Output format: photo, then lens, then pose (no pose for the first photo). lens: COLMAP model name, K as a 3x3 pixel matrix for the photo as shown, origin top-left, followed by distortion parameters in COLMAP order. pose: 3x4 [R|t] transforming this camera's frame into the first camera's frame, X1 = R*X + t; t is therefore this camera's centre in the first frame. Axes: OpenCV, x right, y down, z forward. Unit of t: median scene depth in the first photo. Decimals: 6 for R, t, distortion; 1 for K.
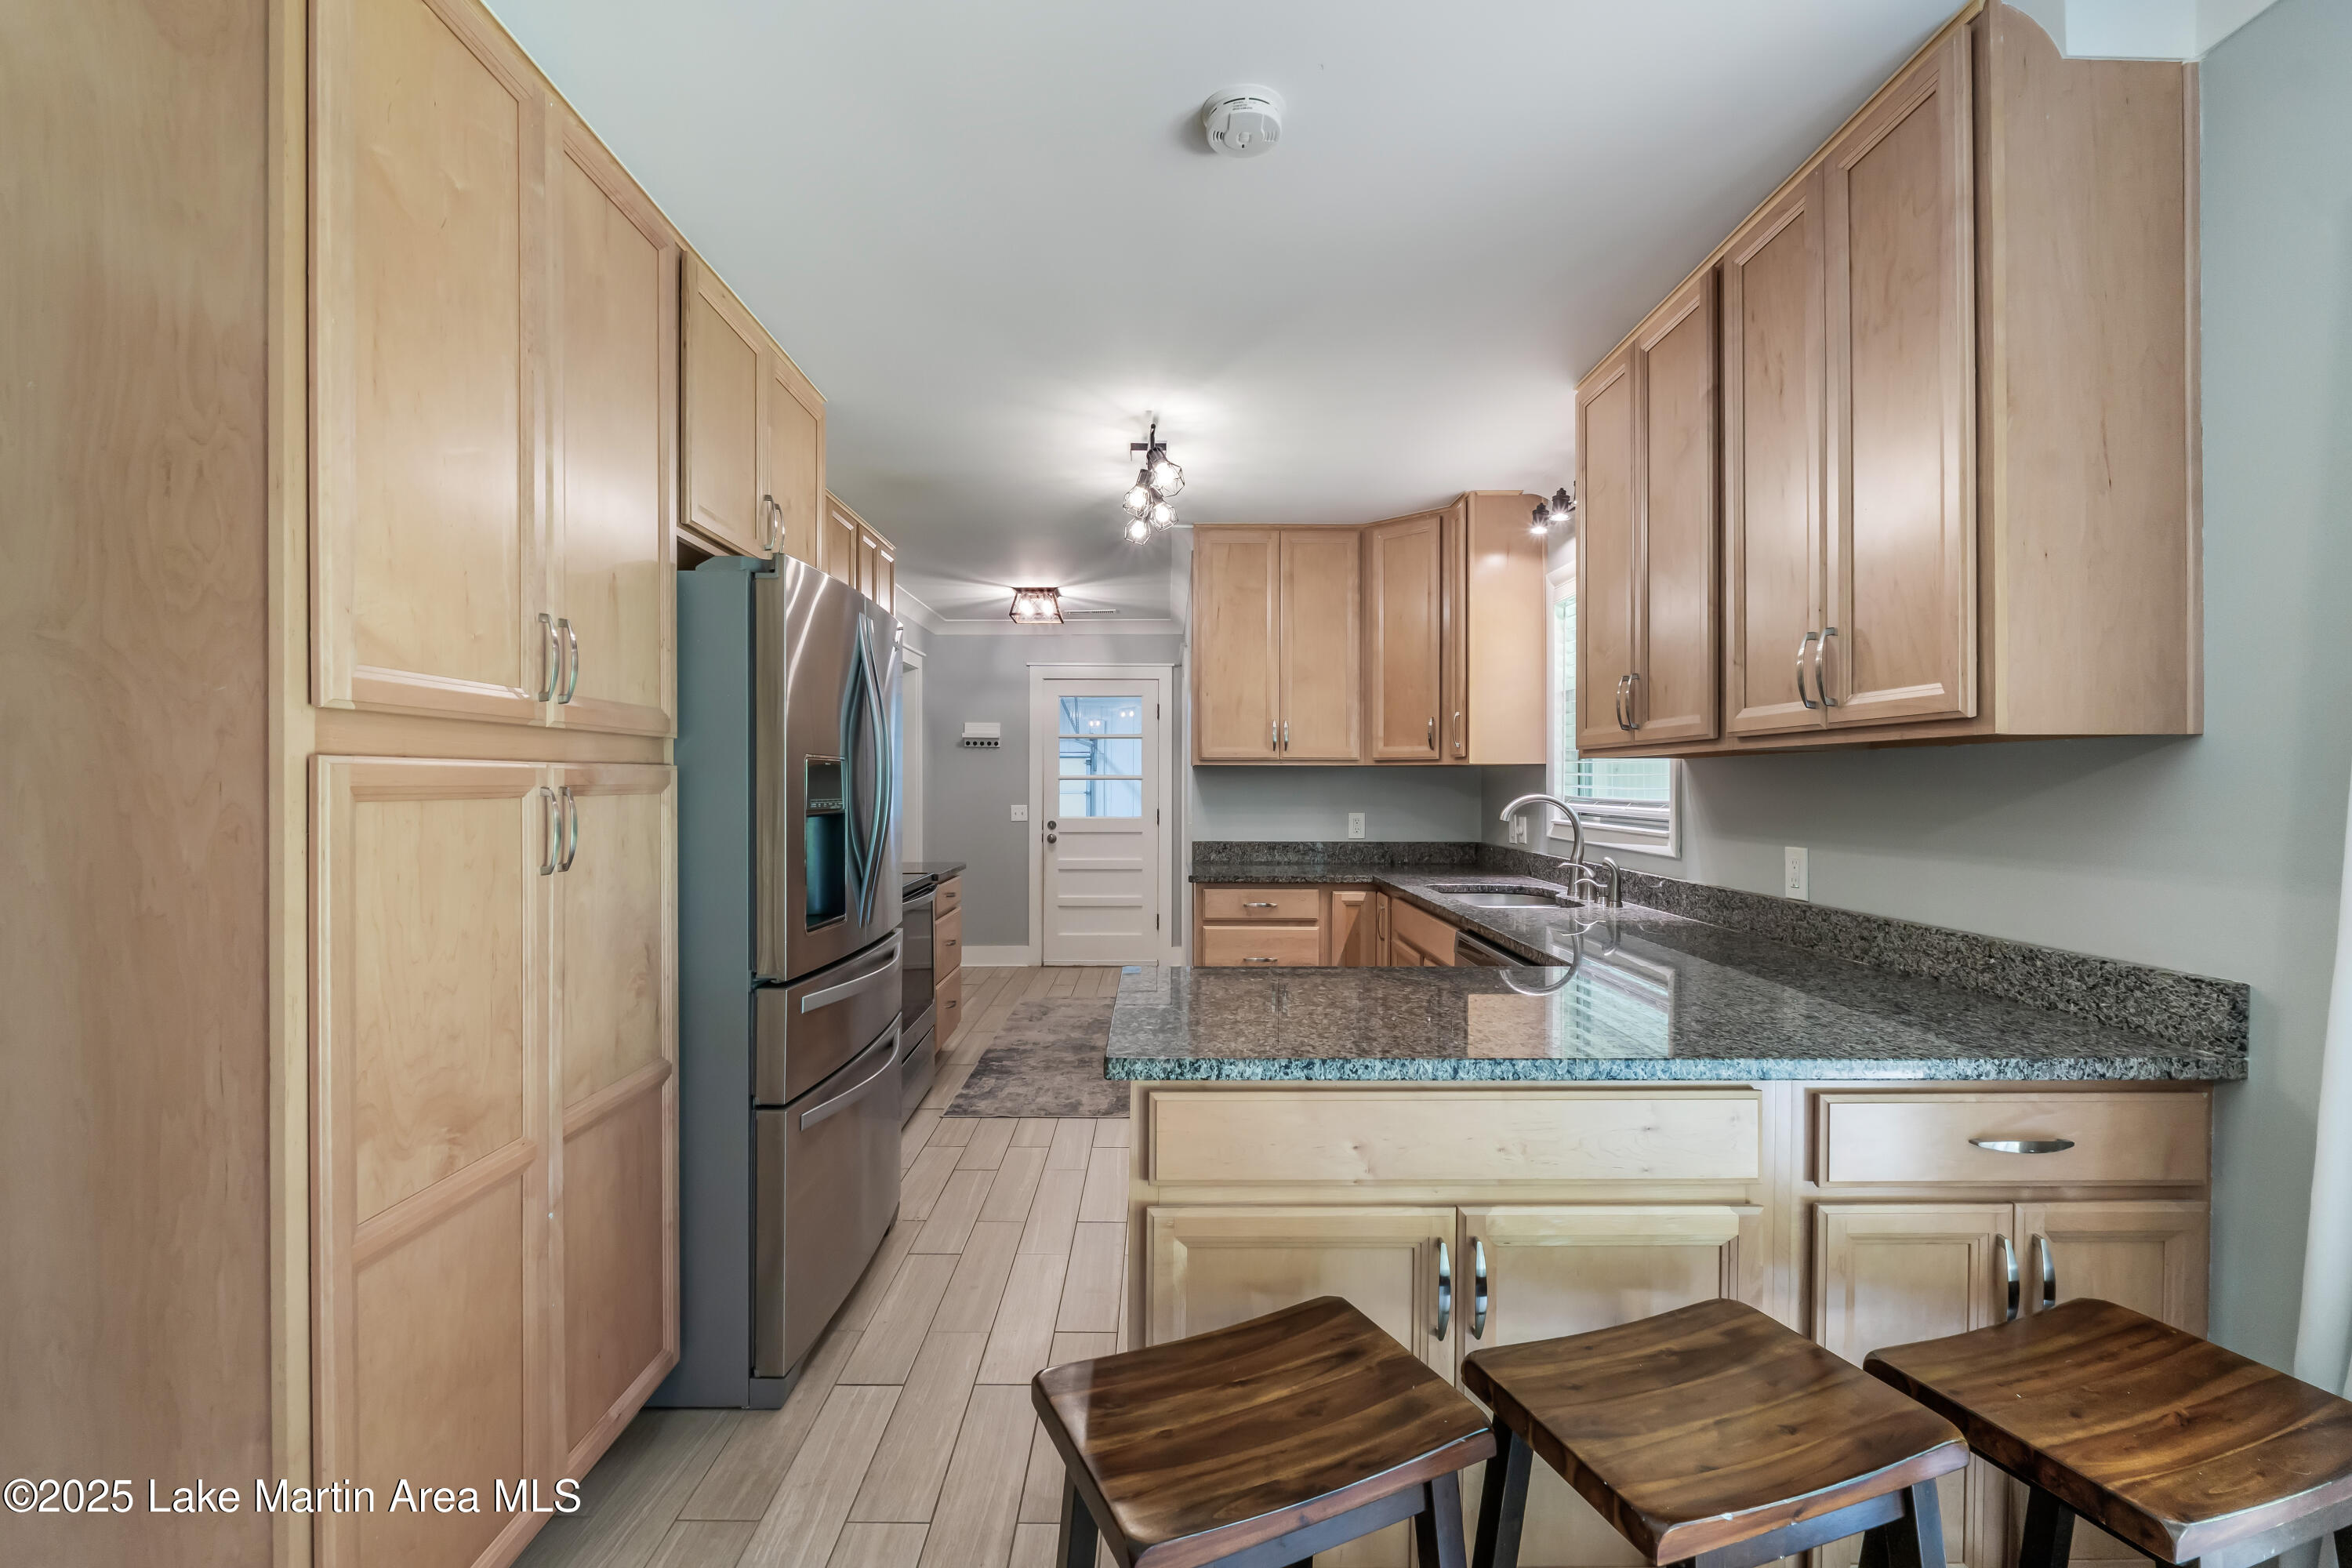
lens RADIAL K [[1010.4, 0, 1161.9], [0, 1010.4, 781.5], [0, 0, 1]] dist [-0.008321, 0.000477]
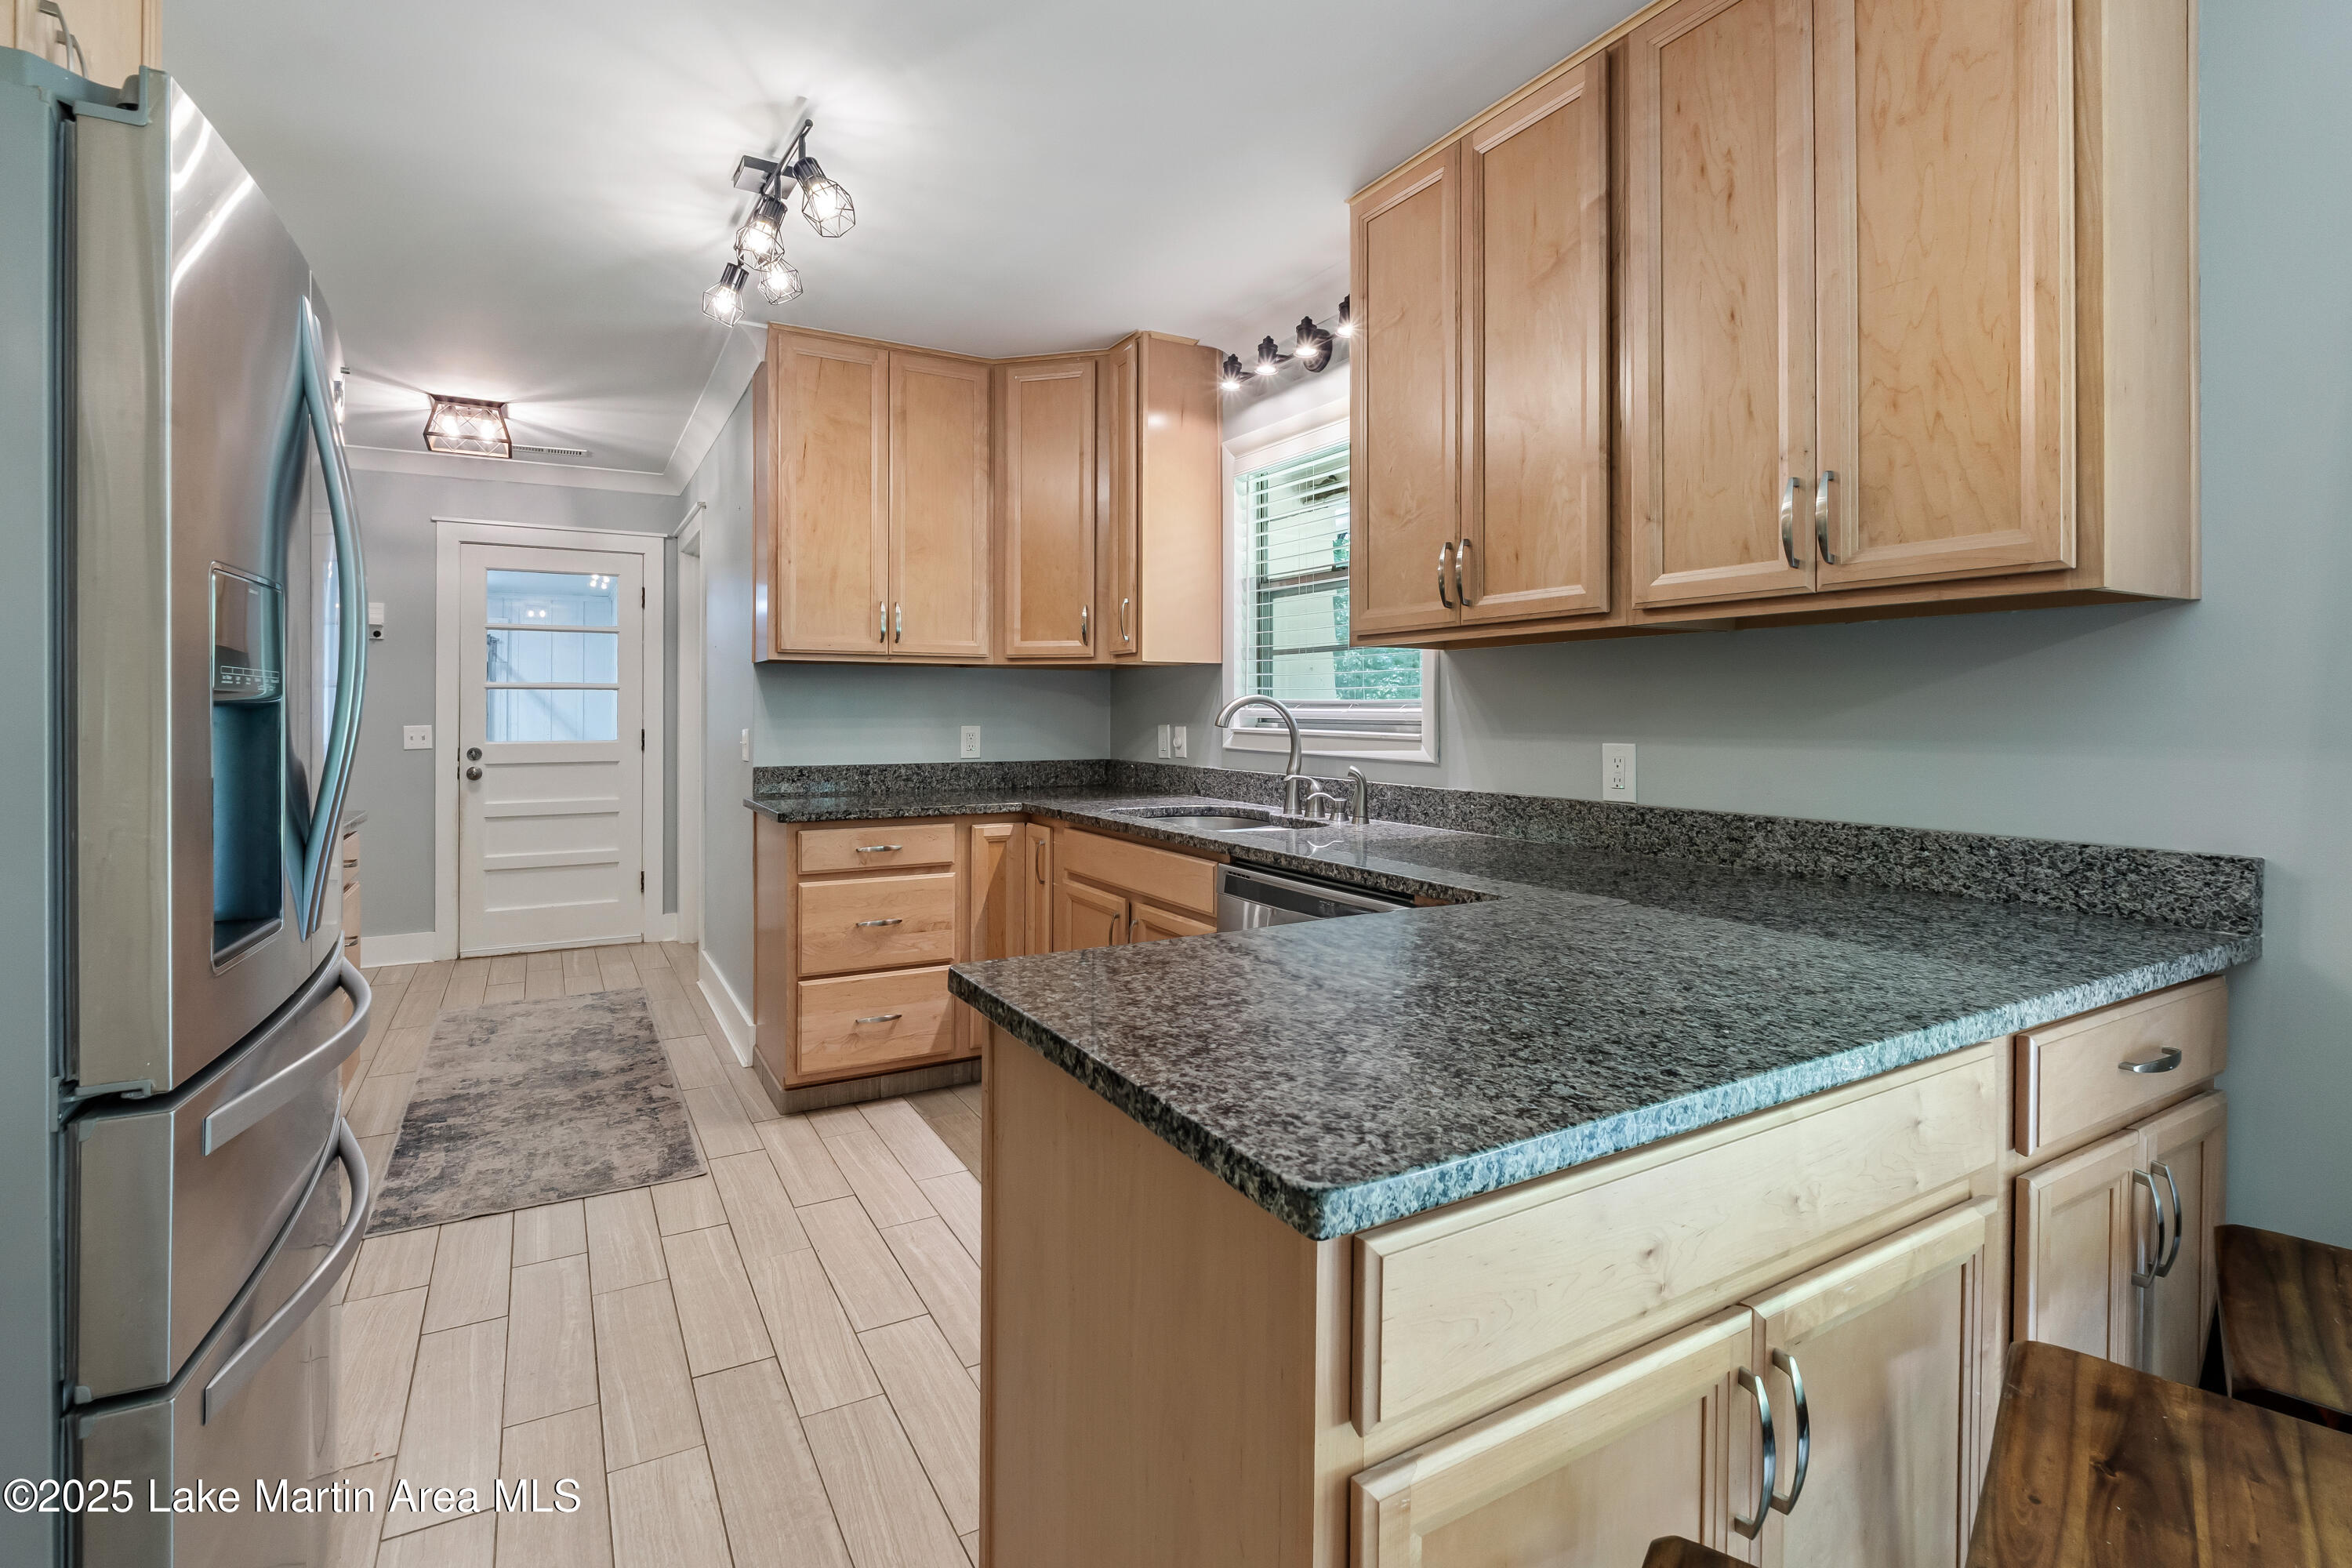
lens RADIAL K [[1097.9, 0, 1157.5], [0, 1097.9, 709.6], [0, 0, 1]] dist [-0.001822, -0.005509]
pose [[0.872485, 0.000043, 0.488642, -0.153653], [-0.000848, 0.999999, 0.001426, 0.025719], [-0.488641, -0.001659, 0.872483, 0.263982]]
